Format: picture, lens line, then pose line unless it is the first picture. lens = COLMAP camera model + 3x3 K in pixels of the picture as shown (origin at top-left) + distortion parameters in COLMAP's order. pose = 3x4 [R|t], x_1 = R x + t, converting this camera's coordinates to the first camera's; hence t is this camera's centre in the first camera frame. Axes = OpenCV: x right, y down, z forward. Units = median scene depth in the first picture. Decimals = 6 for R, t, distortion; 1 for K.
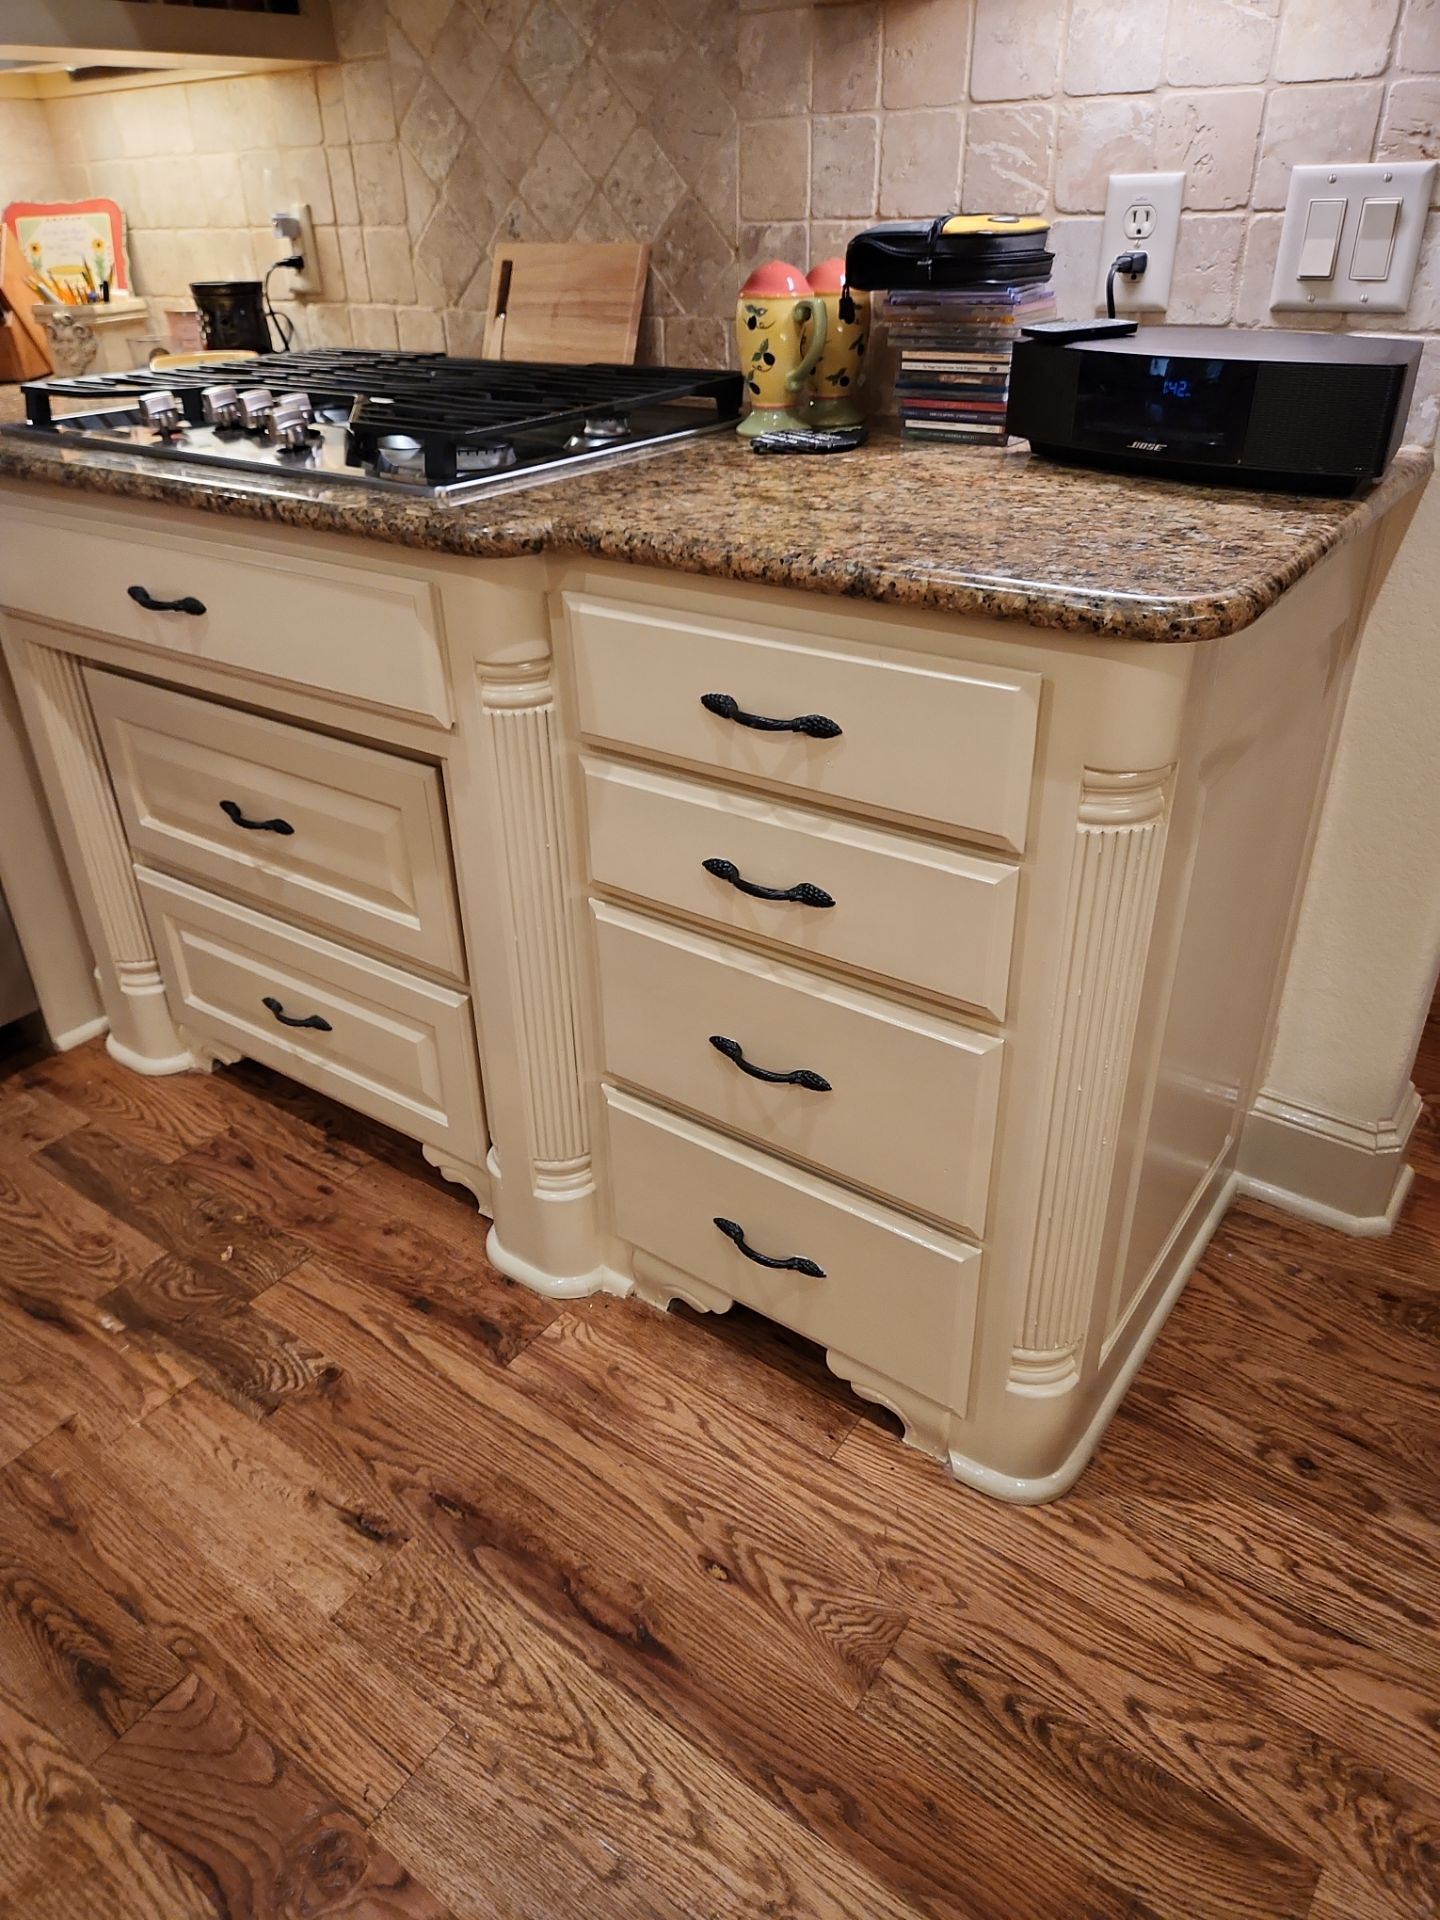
lens RADIAL K [[1281.1, 0, 706.6], [0, 1281.1, 946.0], [0, 0, 1]] dist [0.055034, -0.044546]
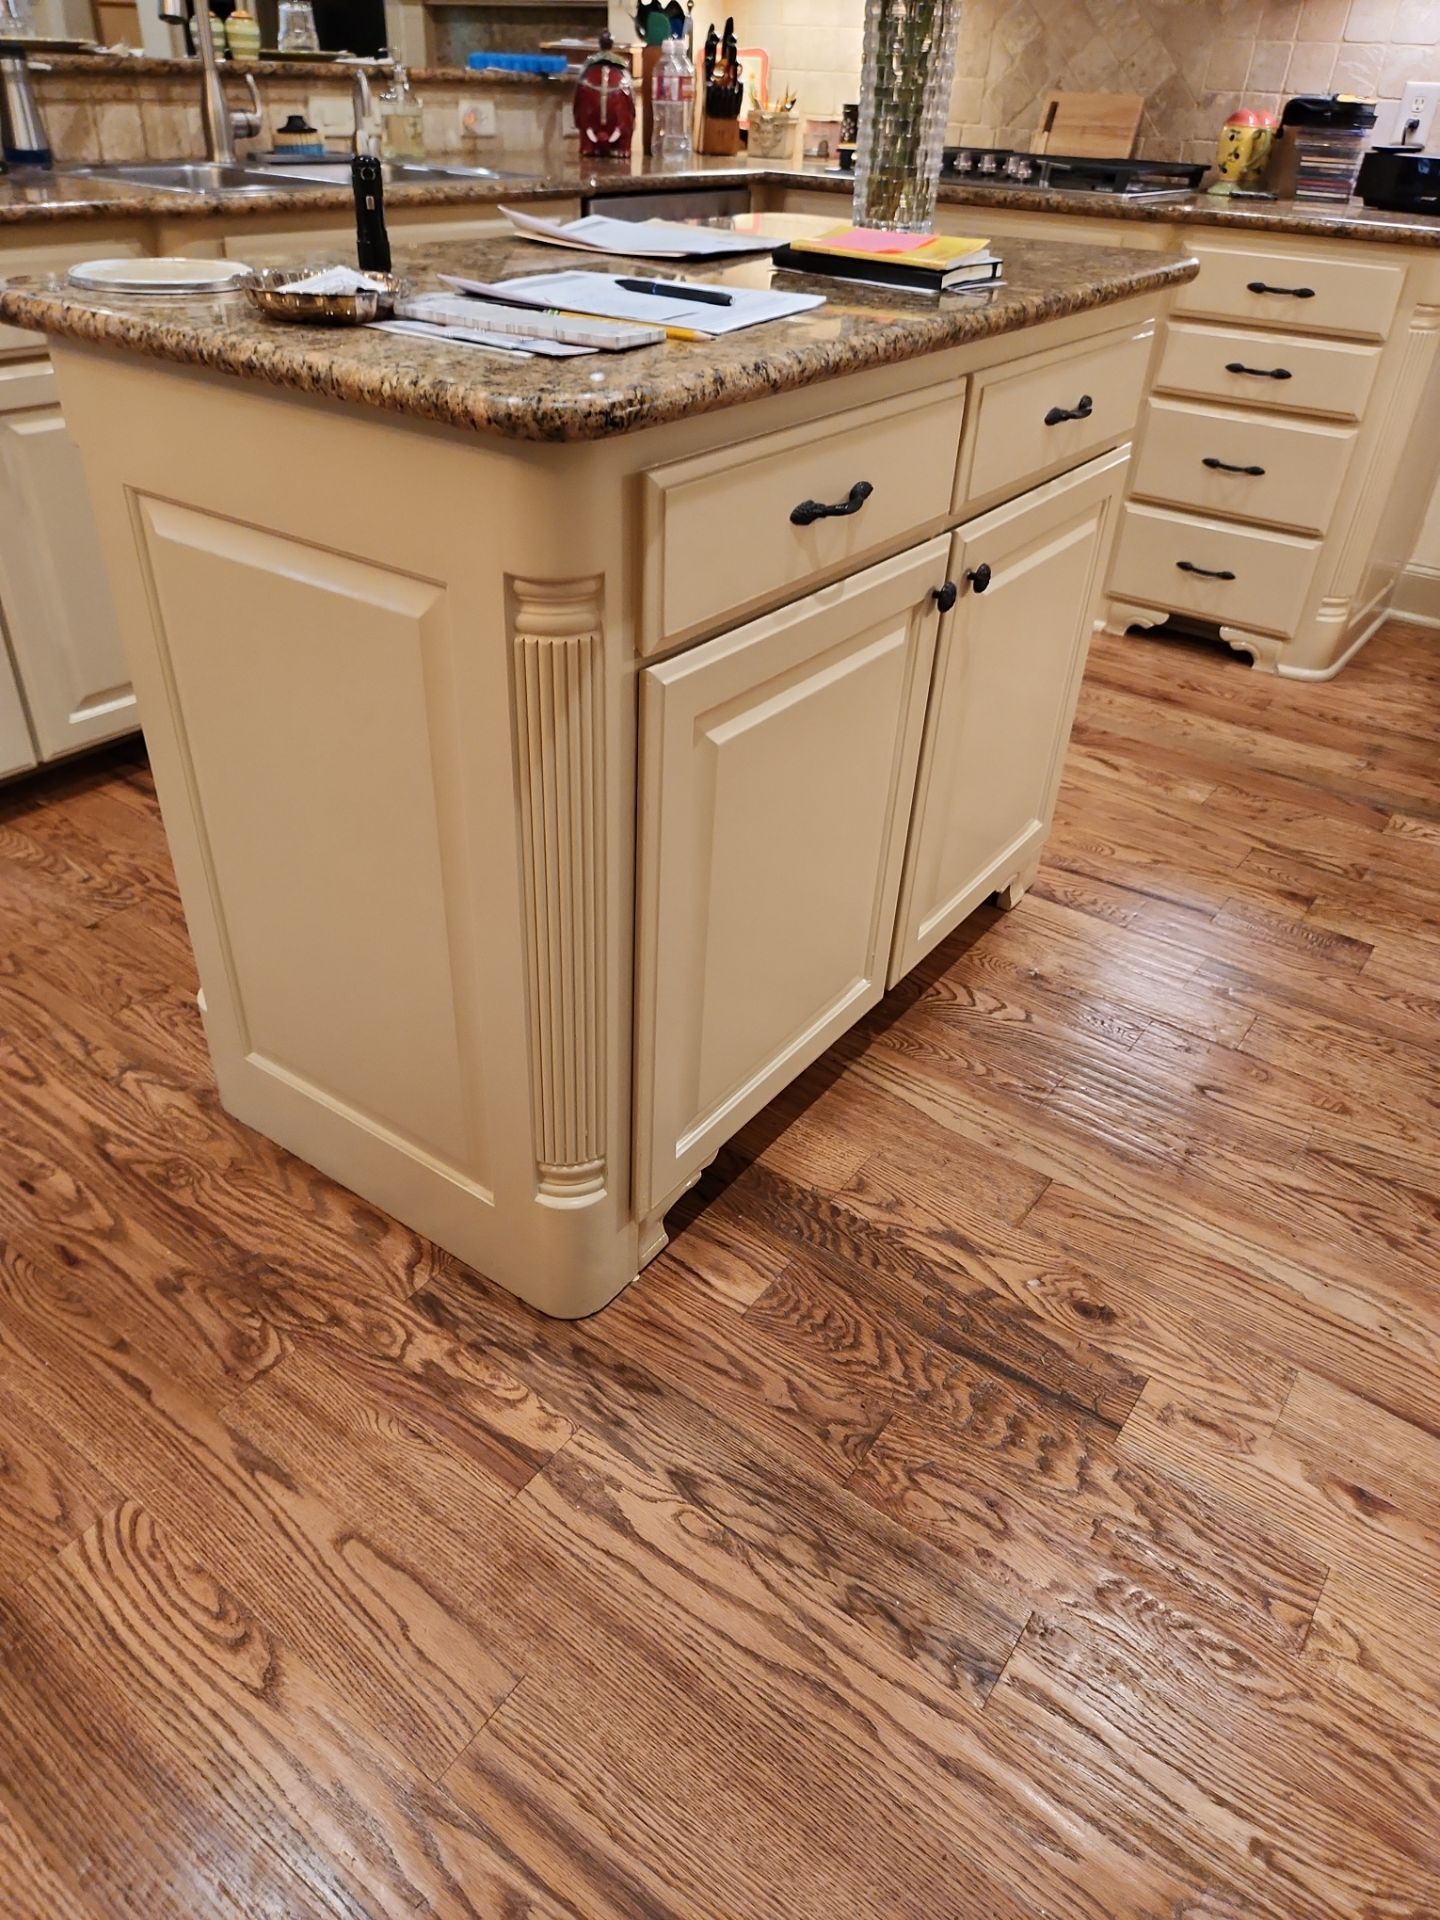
lens RADIAL K [[1281.1, 0, 705.2], [0, 1281.1, 944.9], [0, 0, 1]] dist [0.055034, -0.044546]
pose [[0.997604, 0.061470, 0.031735, -0.880719], [-0.063504, 0.995687, 0.067642, 0.814815], [-0.027440, -0.069496, 0.997205, -1.309195]]
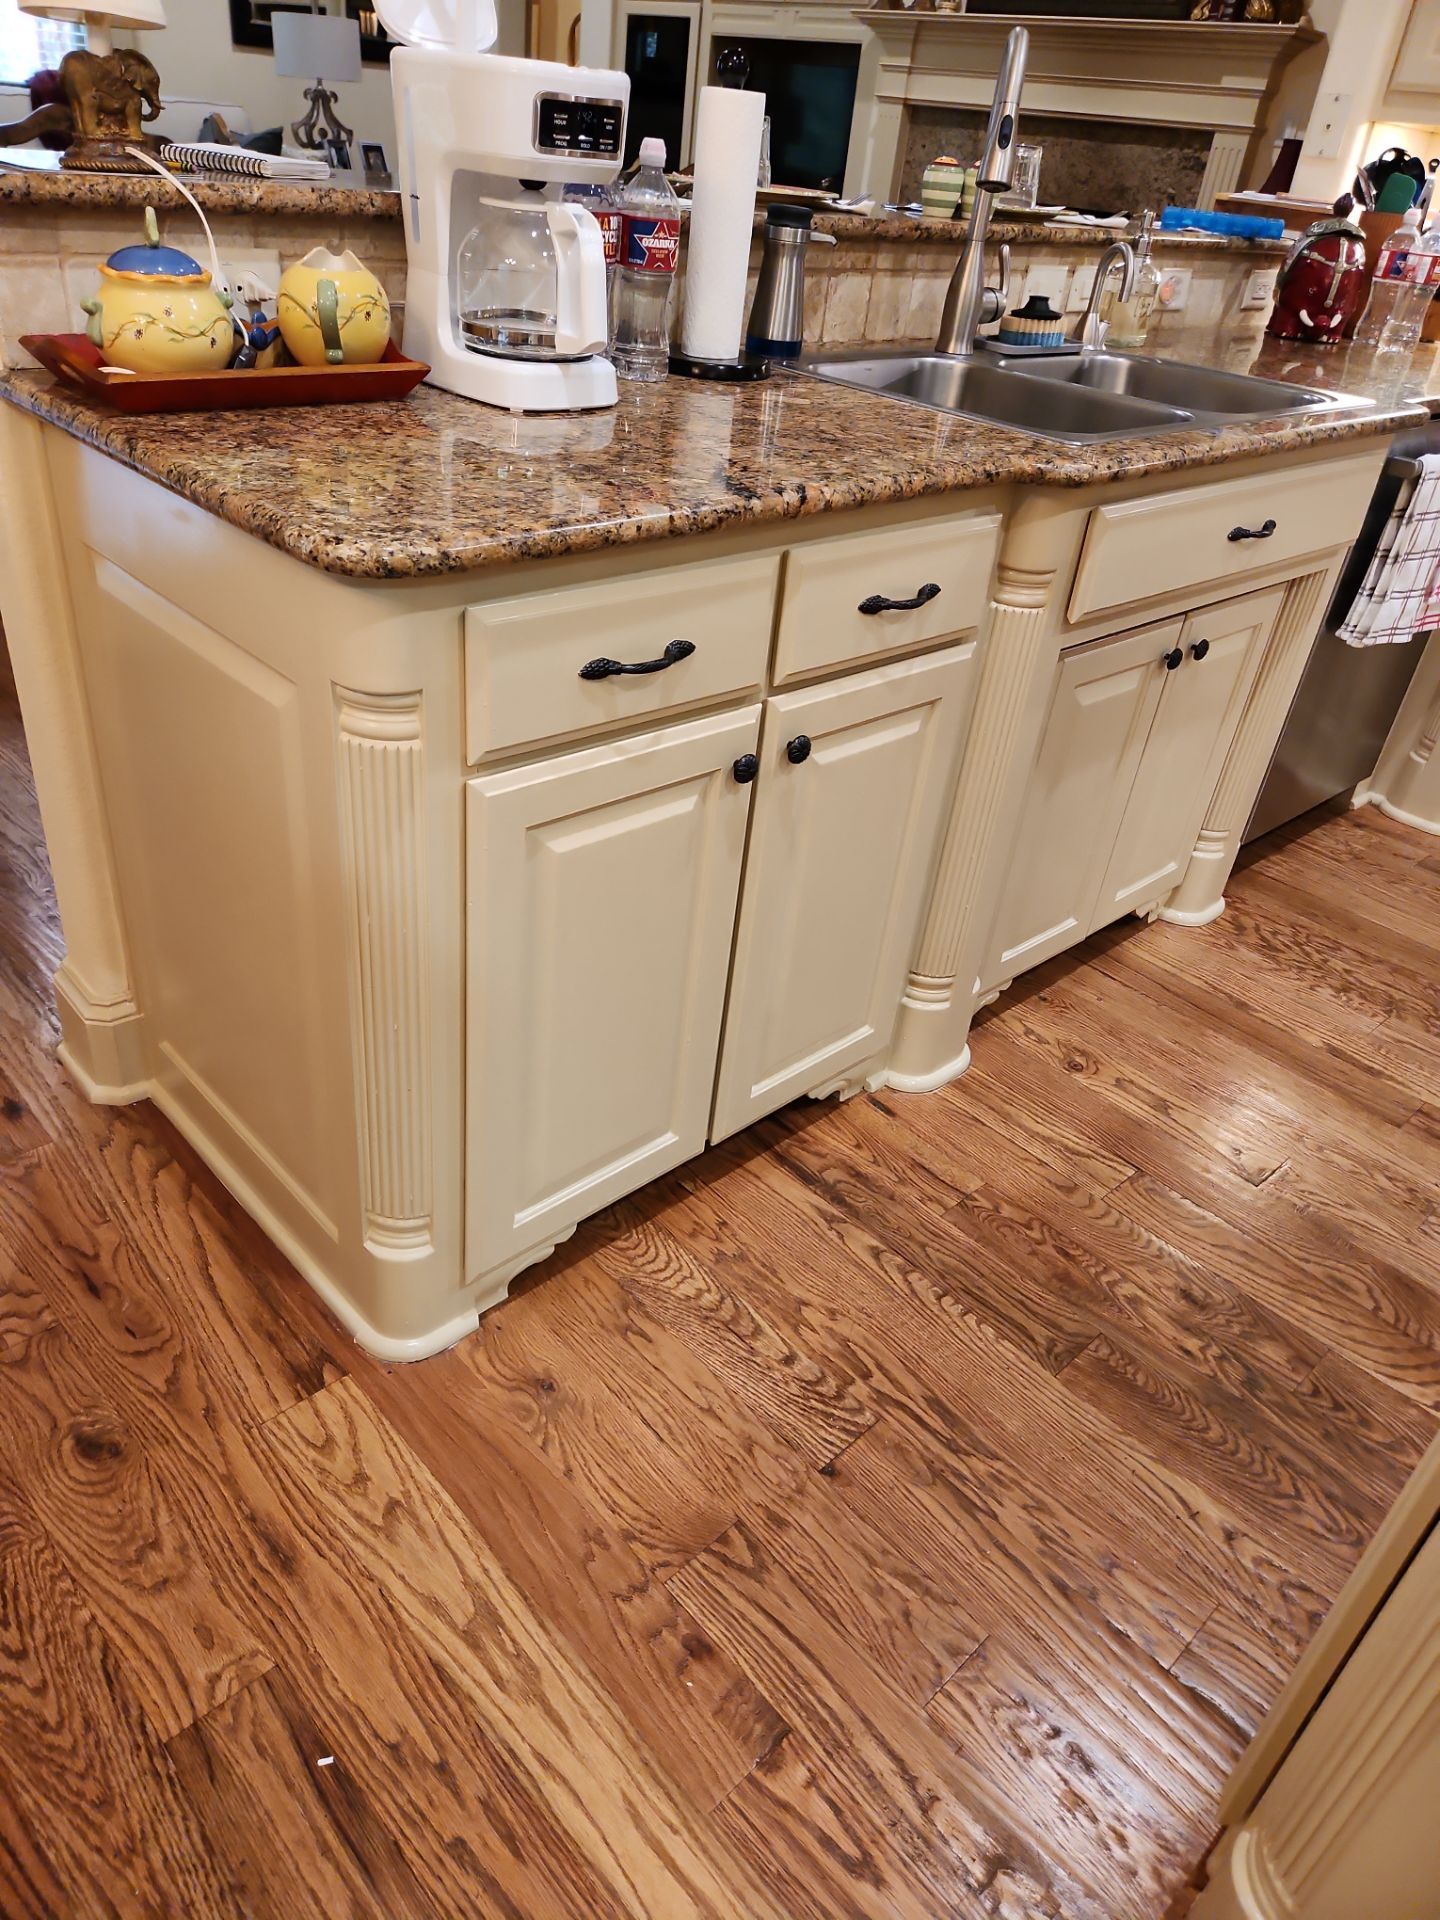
lens RADIAL K [[1281.1, 0, 707.8], [0, 1281.1, 942.8], [0, 0, 1]] dist [0.055034, -0.044546]
pose [[0.973275, 0.208845, -0.095499, -1.627644], [-0.205218, 0.977613, 0.046454, 0.493419], [0.103063, -0.025615, 0.994345, -0.832234]]
